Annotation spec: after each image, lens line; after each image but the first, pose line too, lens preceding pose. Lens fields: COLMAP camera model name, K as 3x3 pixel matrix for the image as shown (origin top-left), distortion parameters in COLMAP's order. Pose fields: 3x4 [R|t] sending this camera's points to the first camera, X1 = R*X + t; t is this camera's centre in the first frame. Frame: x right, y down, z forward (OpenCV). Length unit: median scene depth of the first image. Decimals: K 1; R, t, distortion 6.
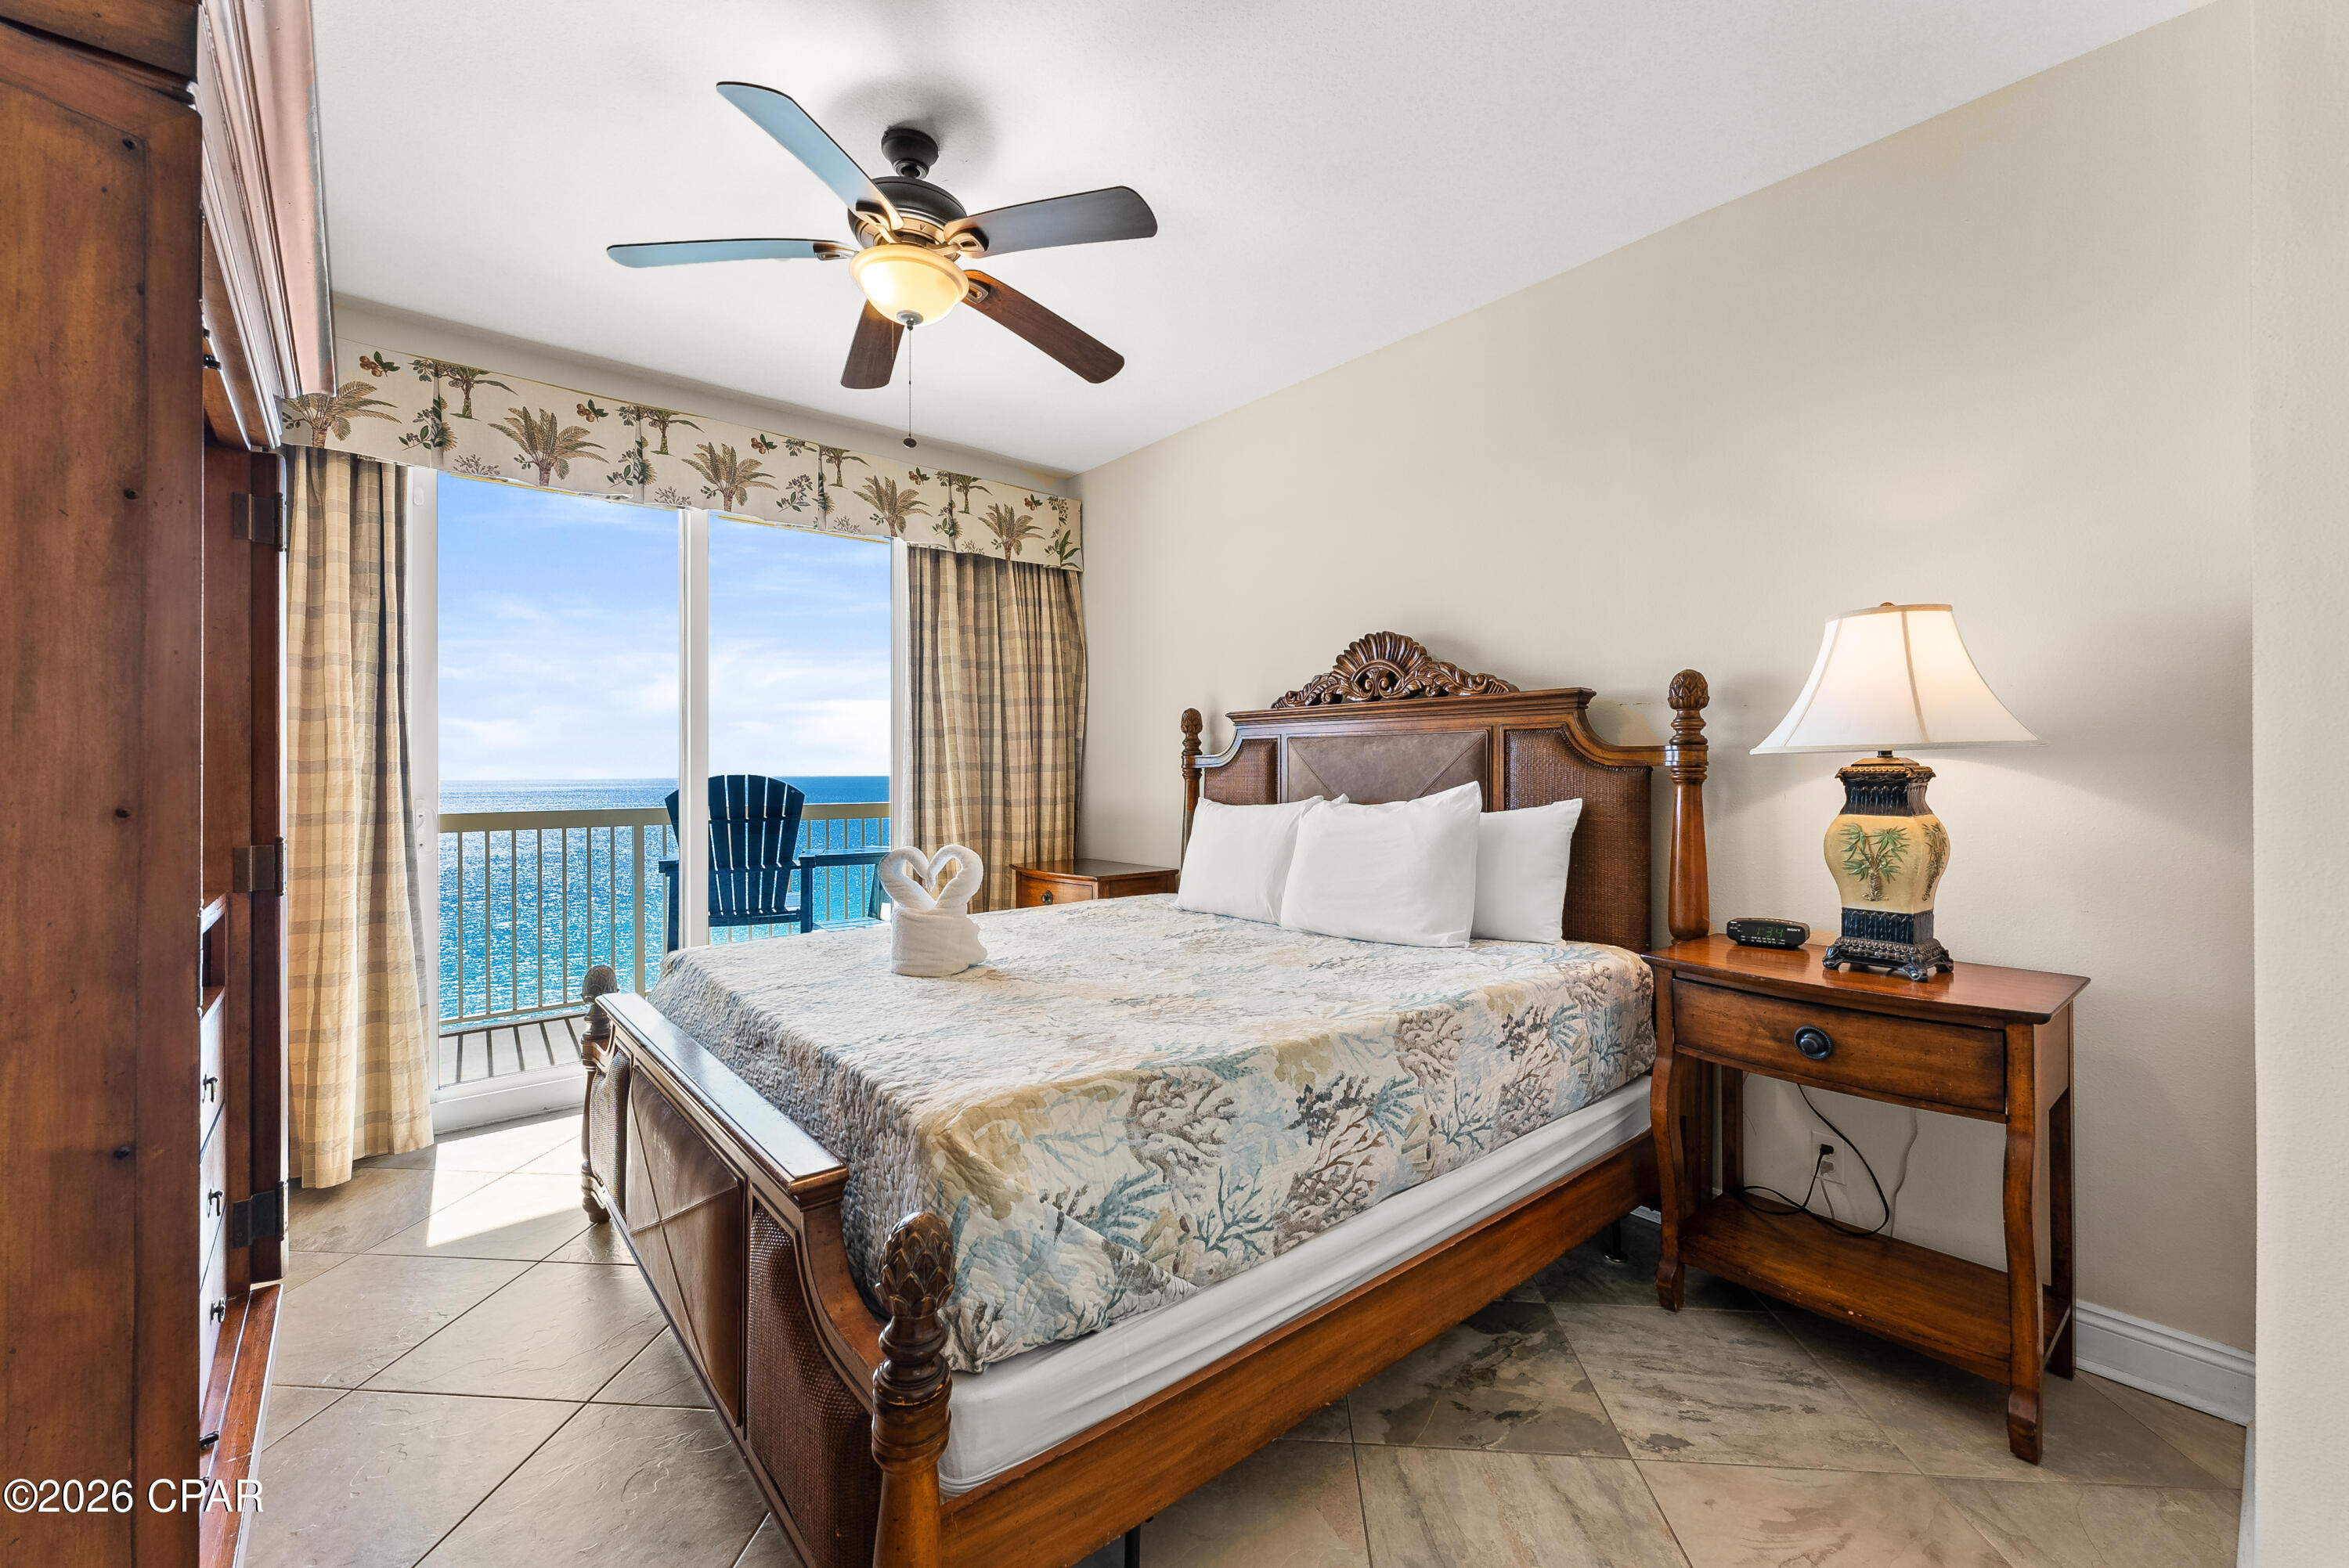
lens RADIAL K [[958.5, 0, 1176.4], [0, 958.5, 772.0], [0, 0, 1]] dist [0.000568, 0.000027]
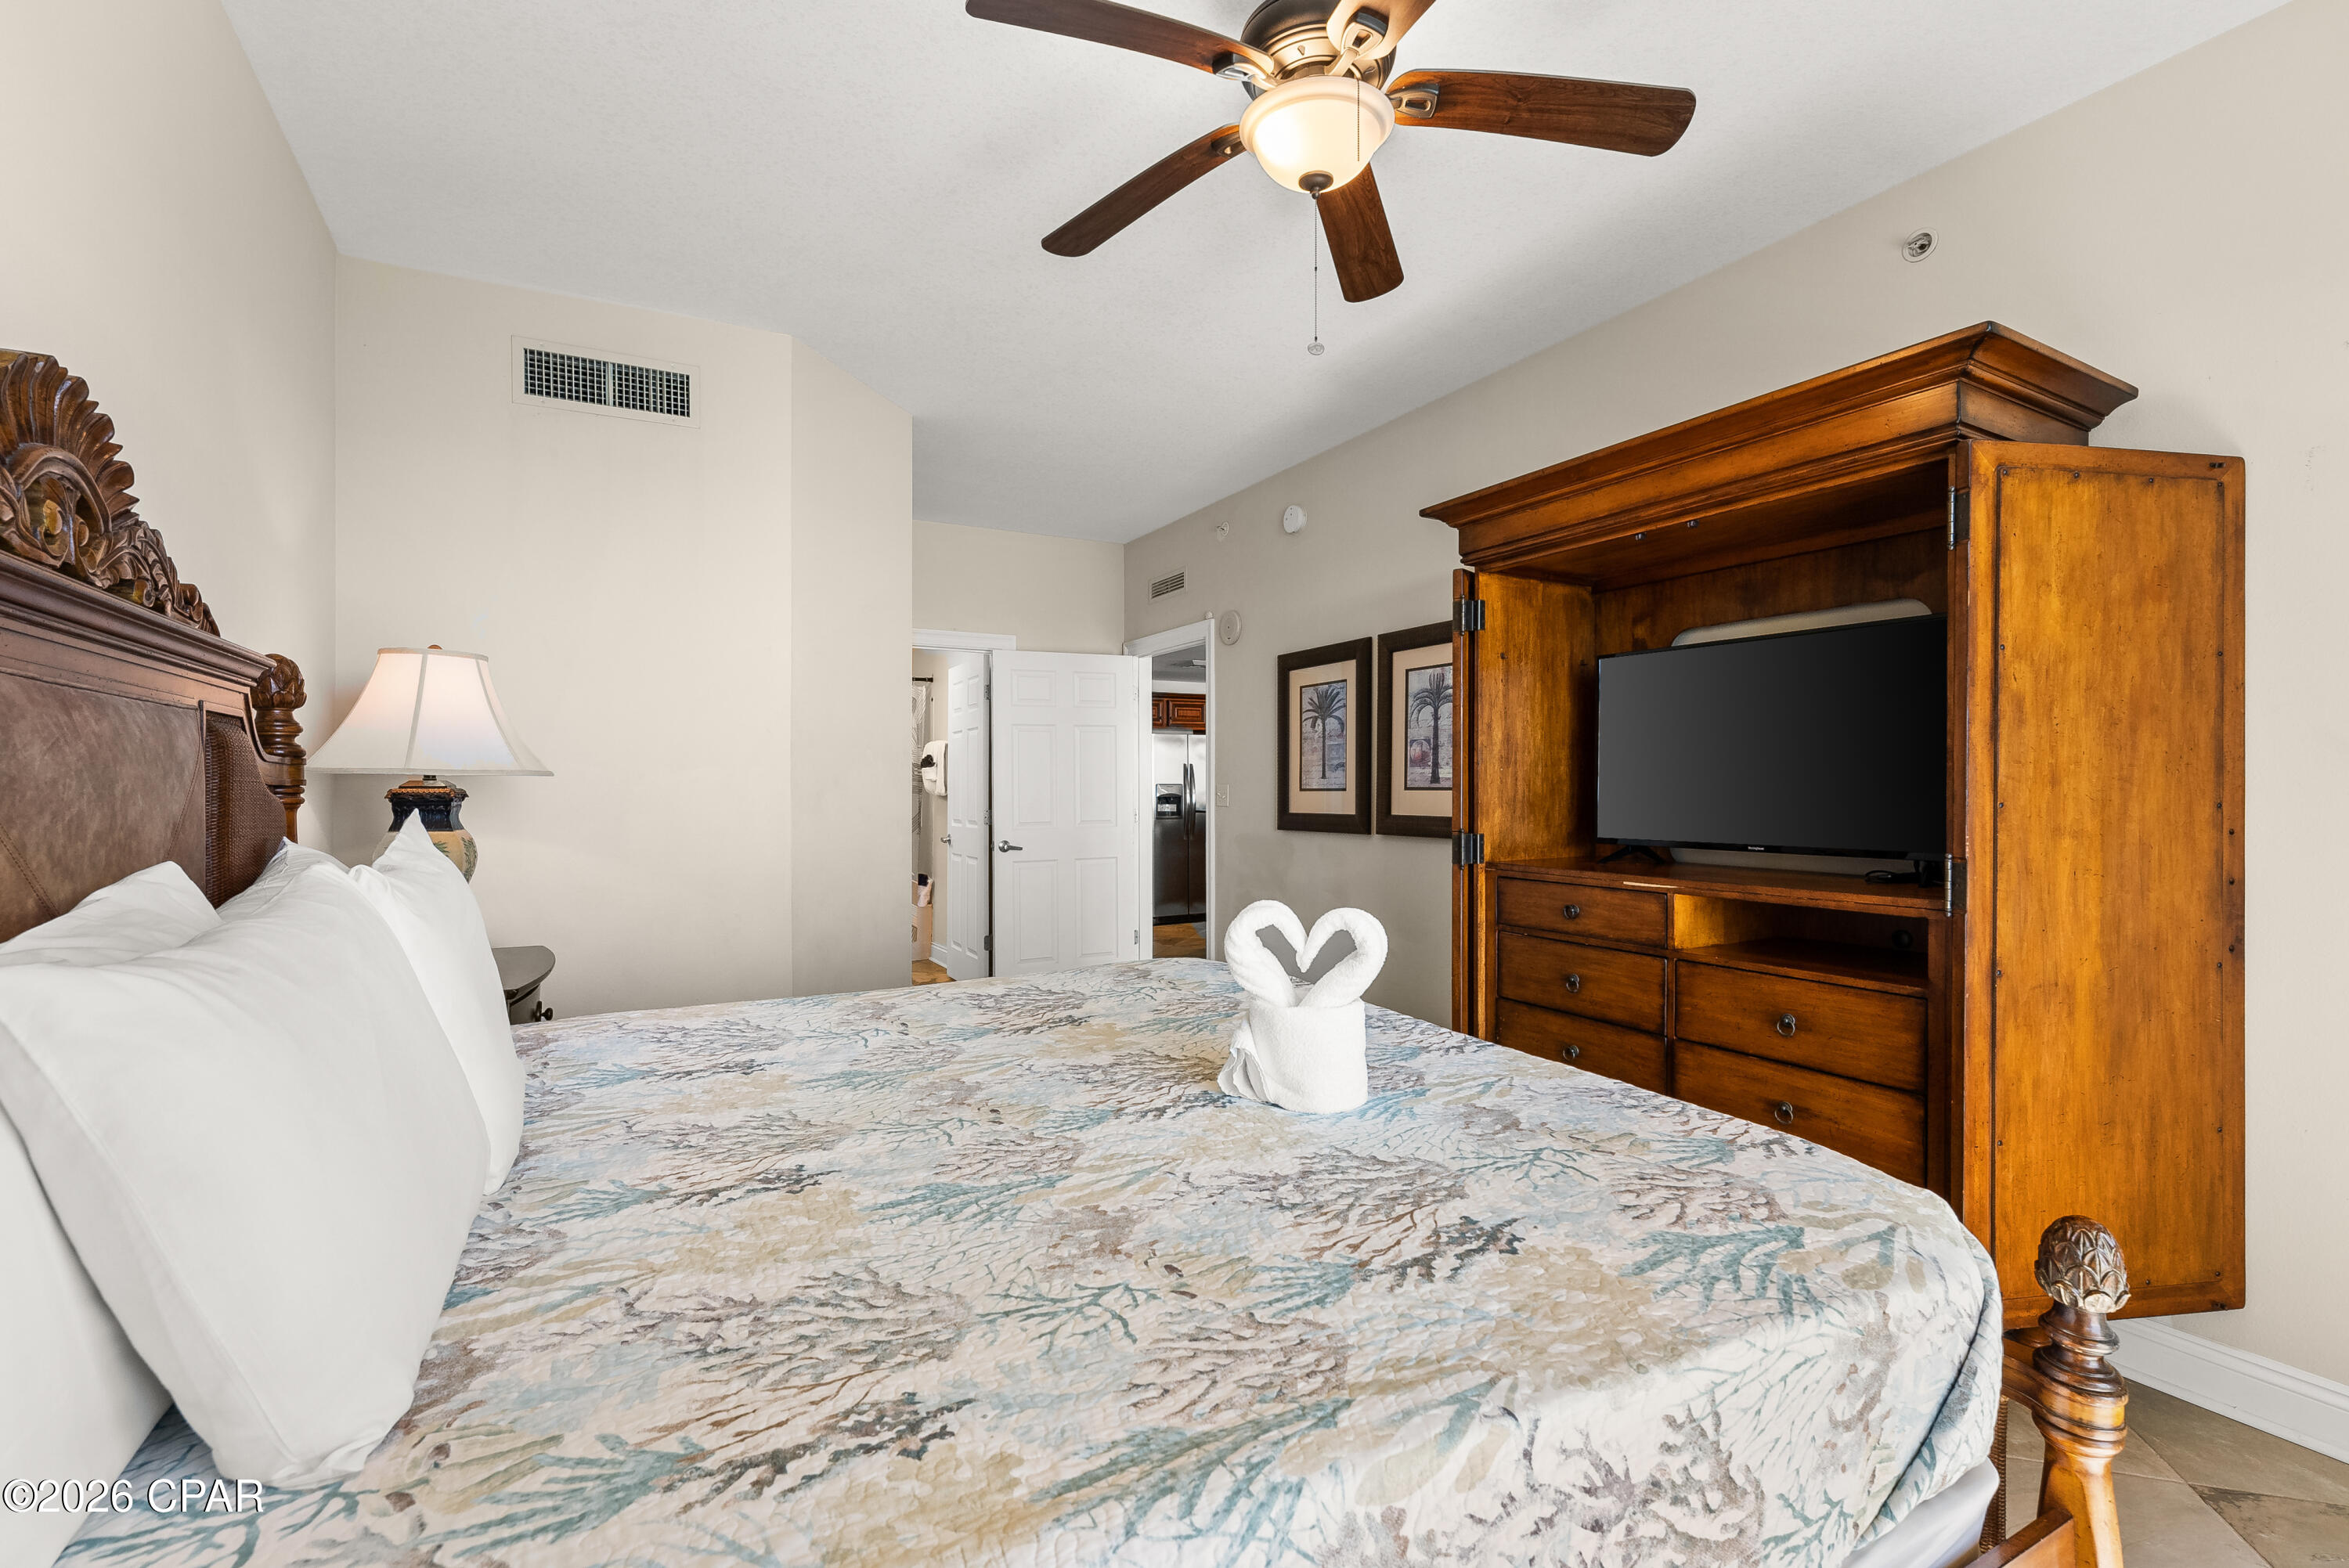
lens RADIAL K [[1034.1, 0, 1174.5], [0, 1034.1, 784.0], [0, 0, 1]] dist [-0.000286, -0.000077]
pose [[-0.982383, 0.005347, 0.186800, 0.006935], [0.004786, 0.999983, -0.003454, -0.000715], [-0.186816, -0.002499, -0.982392, 1.435859]]
